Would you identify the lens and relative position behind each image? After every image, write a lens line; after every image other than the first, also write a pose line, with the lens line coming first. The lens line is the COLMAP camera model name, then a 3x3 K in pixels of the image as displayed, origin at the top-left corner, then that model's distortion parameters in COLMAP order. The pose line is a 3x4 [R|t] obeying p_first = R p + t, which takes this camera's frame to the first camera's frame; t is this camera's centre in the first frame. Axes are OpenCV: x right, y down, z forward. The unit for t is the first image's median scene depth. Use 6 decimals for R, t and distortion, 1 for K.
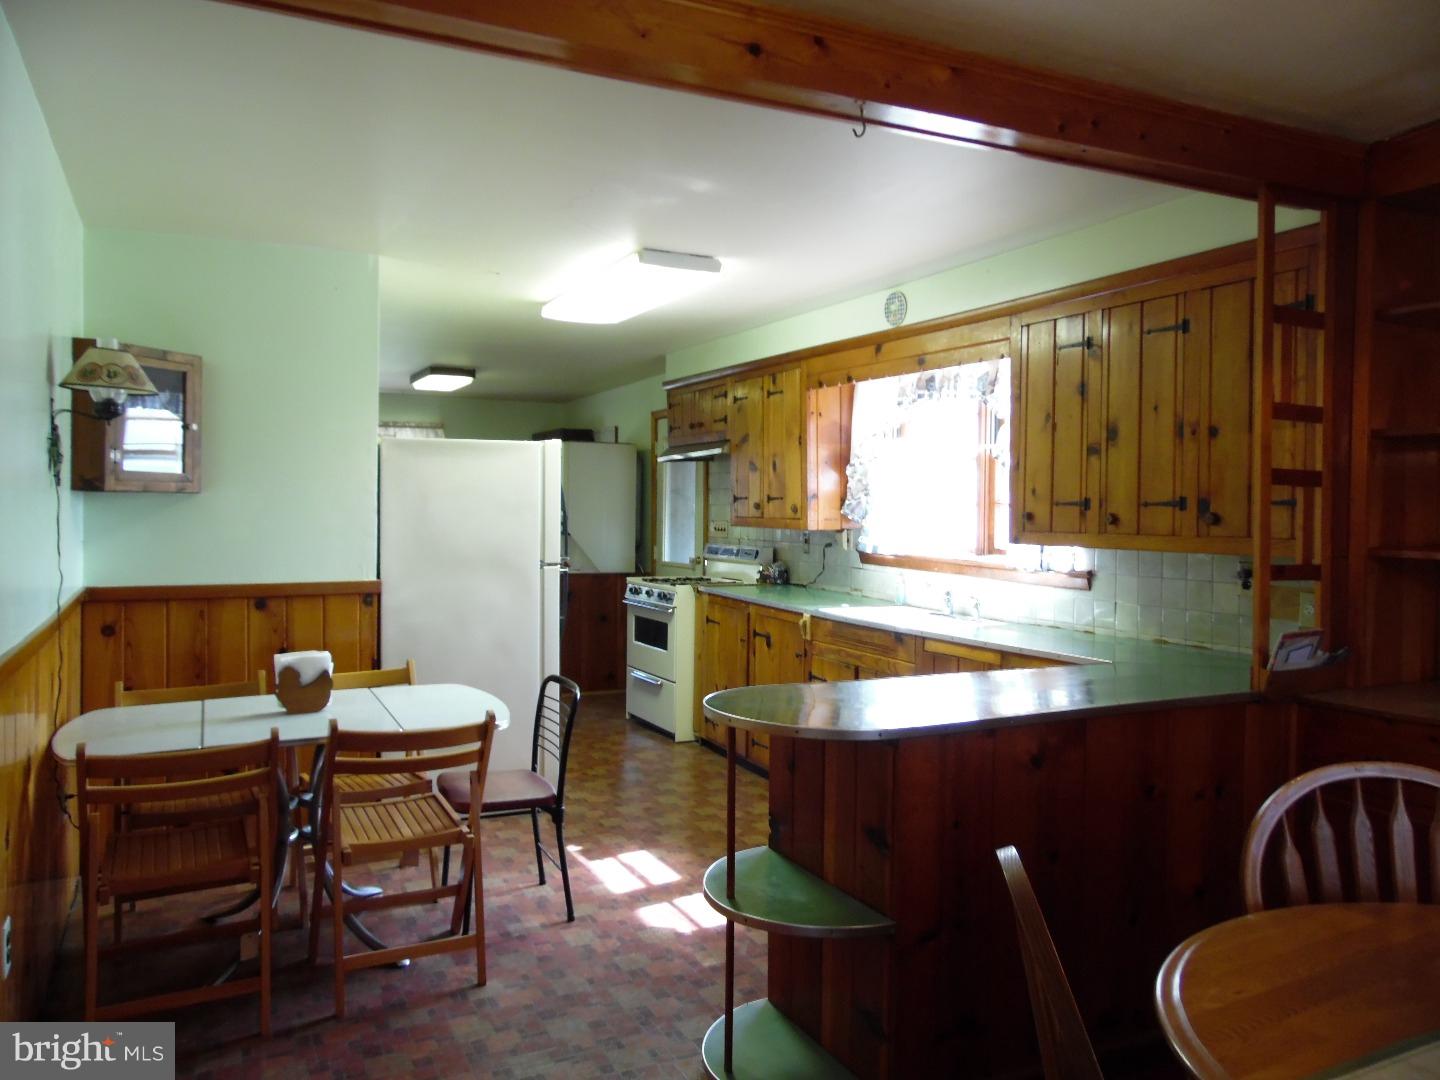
lens RADIAL K [[1063.7, 0, 725.4], [0, 1063.7, 536.8], [0, 0, 1]] dist [-0.000944, 0.012739]
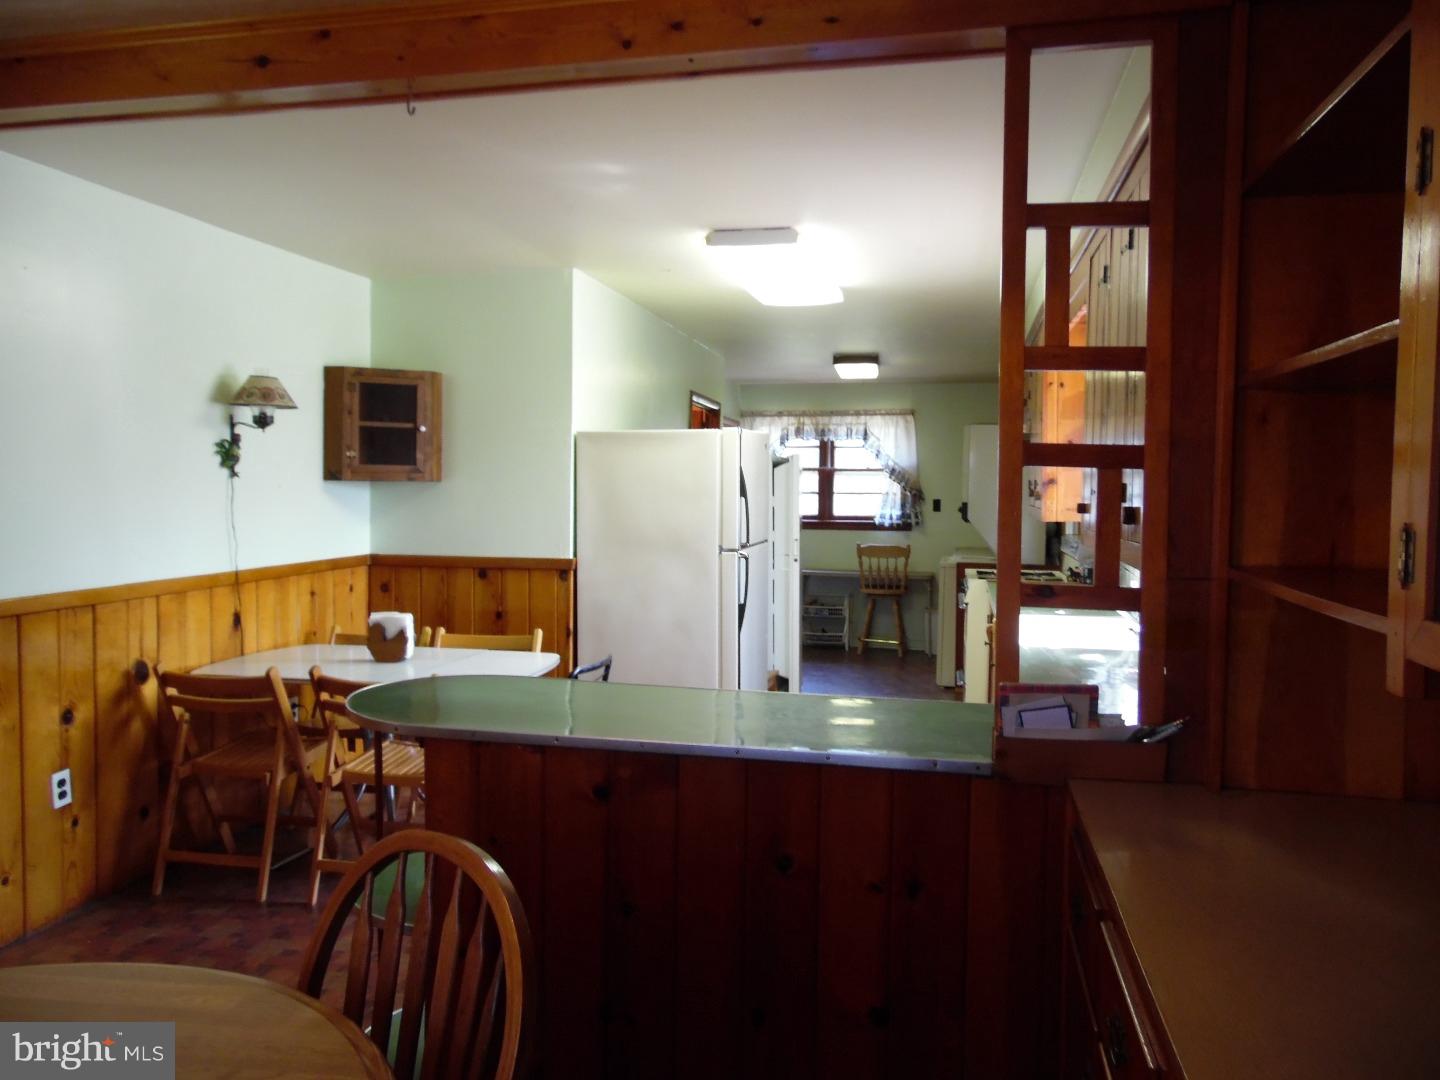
lens RADIAL K [[1063.7, 0, 721.5], [0, 1063.7, 532.2], [0, 0, 1]] dist [-0.000944, 0.012739]
pose [[0.785173, 0.026234, -0.618721, 0.647997], [-0.019957, 0.999655, 0.017060, -0.011962], [0.618955, -0.001047, 0.785426, 0.279611]]
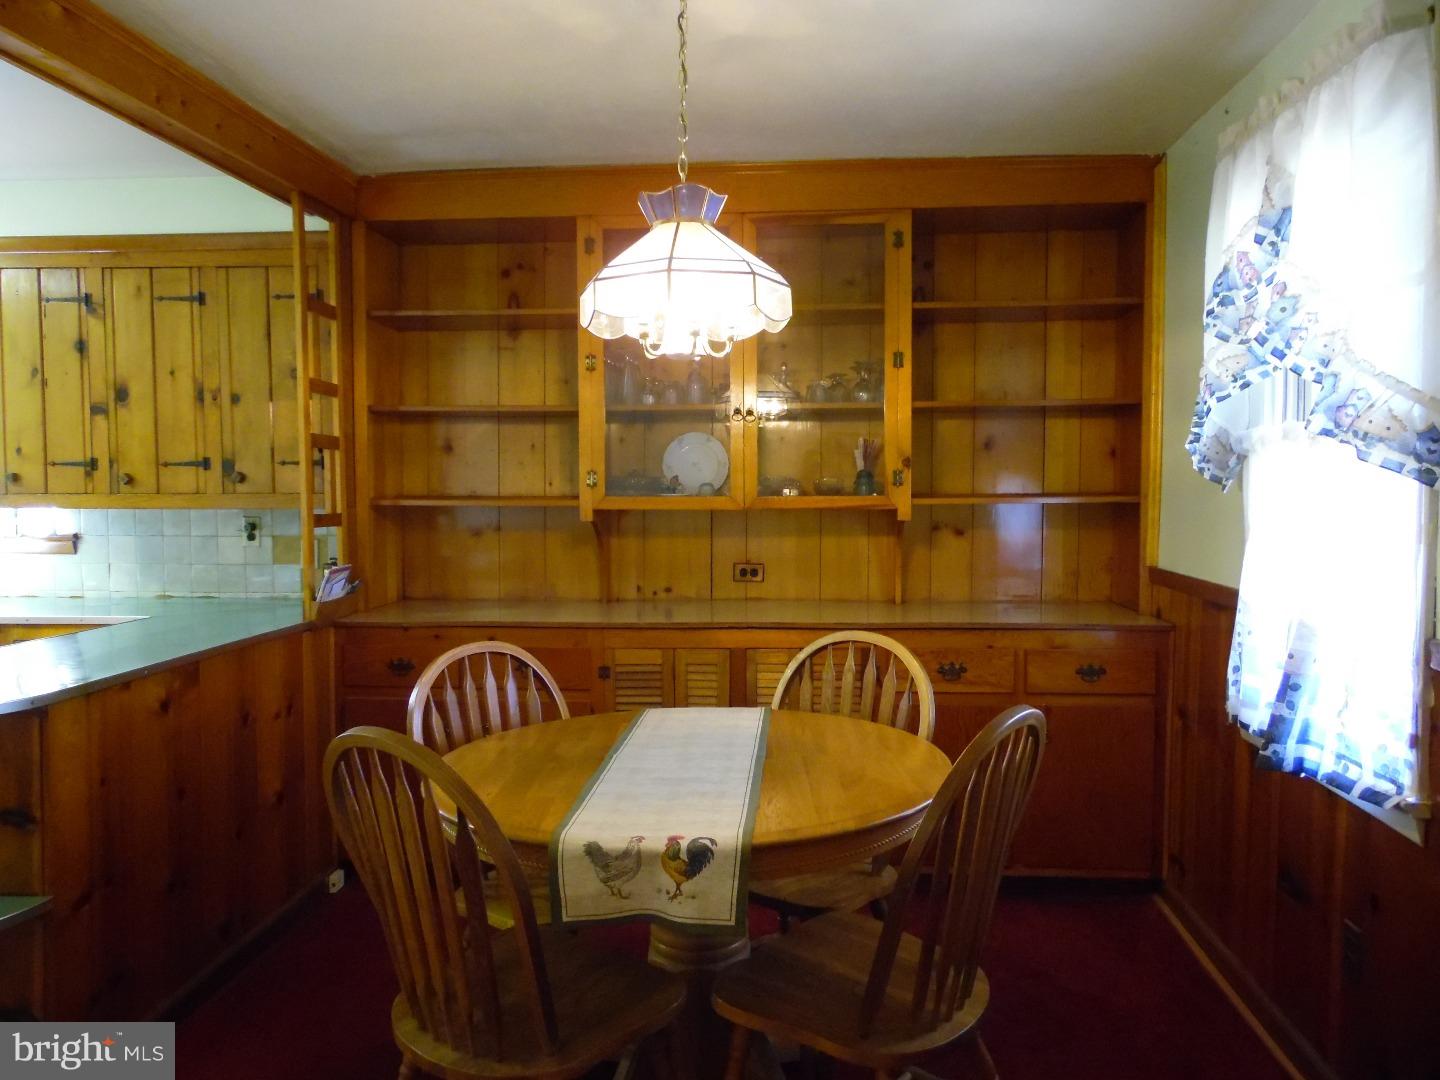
lens RADIAL K [[1063.7, 0, 726.9], [0, 1063.7, 541.6], [0, 0, 1]] dist [-0.000944, 0.012739]
pose [[0.511002, -0.057140, 0.857678, -0.228833], [0.027513, 0.998364, 0.050121, 0.008072], [-0.859139, -0.002015, 0.511739, -0.009548]]
